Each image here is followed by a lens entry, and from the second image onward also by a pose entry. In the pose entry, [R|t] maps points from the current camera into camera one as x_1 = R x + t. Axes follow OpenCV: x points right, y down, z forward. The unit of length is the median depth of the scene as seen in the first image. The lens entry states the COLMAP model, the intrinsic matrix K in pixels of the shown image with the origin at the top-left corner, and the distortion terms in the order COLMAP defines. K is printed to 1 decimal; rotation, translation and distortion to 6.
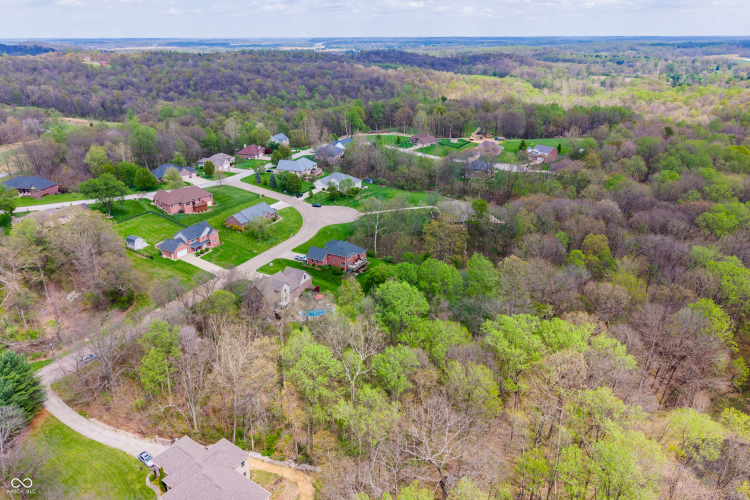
lens RADIAL K [[492.1, 0, 397.6], [0, 492.1, 249.4], [0, 0, 1]] dist [-0.001421, -0.002598]
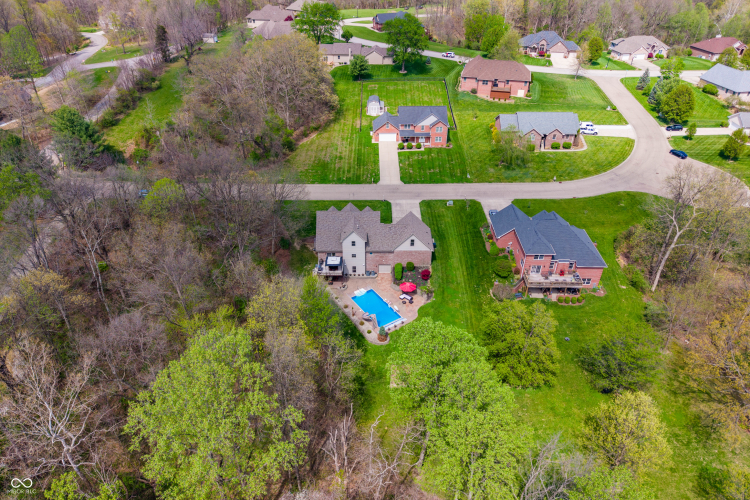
lens RADIAL K [[501.6, 0, 375.0], [0, 501.6, 250.0], [0, 0, 1]] dist [0.039050, -0.049185]
pose [[0.446840, 0.493214, -0.746374, 0.155731], [-0.347160, 0.864515, 0.363446, -0.091547], [0.824508, 0.096709, 0.557524, 0.481320]]
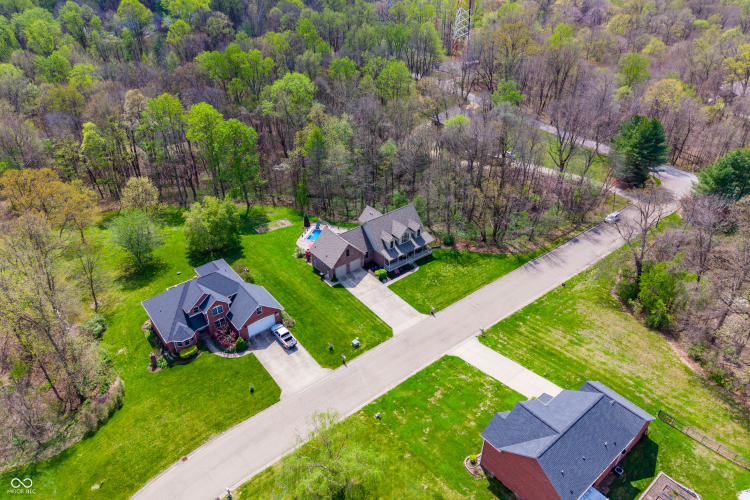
lens RADIAL K [[501.6, 0, 375.0], [0, 501.6, 250.0], [0, 0, 1]] dist [0.039050, -0.049185]
pose [[-0.906142, -0.243919, 0.345558, -0.330953], [0.153574, 0.571492, 0.806109, -0.297871], [-0.394109, 0.783518, -0.480393, 0.935780]]
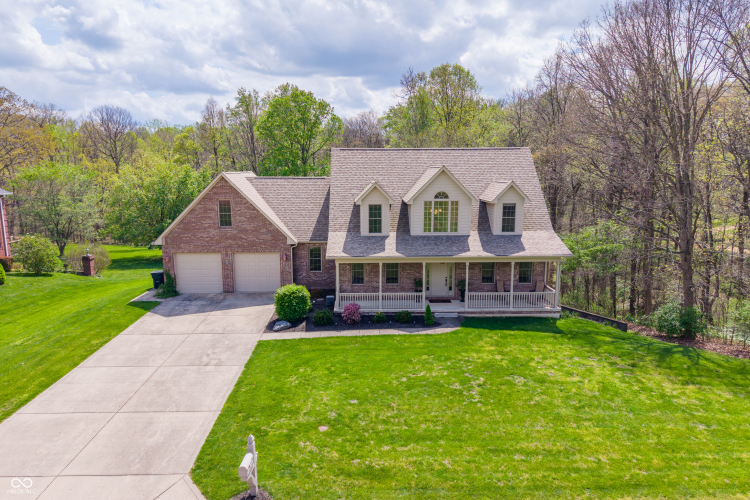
lens RADIAL K [[501.6, 0, 375.0], [0, 501.6, 250.0], [0, 0, 1]] dist [0.039050, -0.049185]
pose [[-0.479524, -0.159920, 0.862834, -0.295899], [0.339372, 0.872952, 0.350403, 0.011613], [-0.809248, 0.460848, -0.364329, 0.766723]]
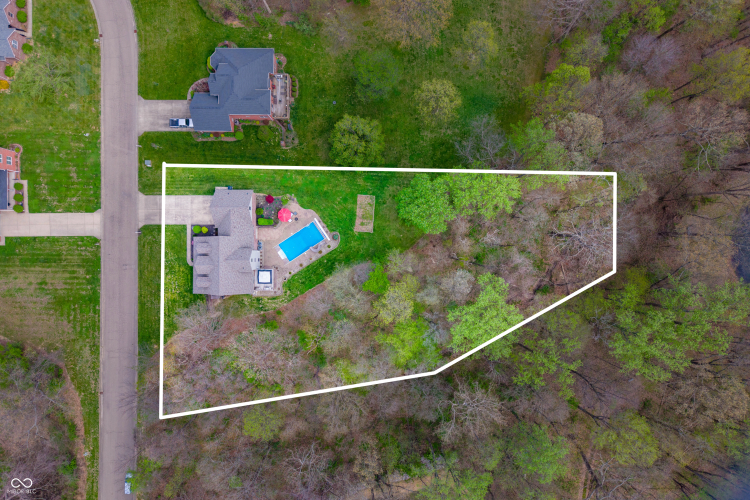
lens RADIAL K [[501.6, 0, 375.0], [0, 501.6, 250.0], [0, 0, 1]] dist [0.039050, -0.049185]
pose [[0.894787, -0.446075, -0.019339, -0.042856], [0.195742, 0.352977, 0.914927, -0.349543], [-0.401300, -0.822450, 0.403155, 0.467111]]
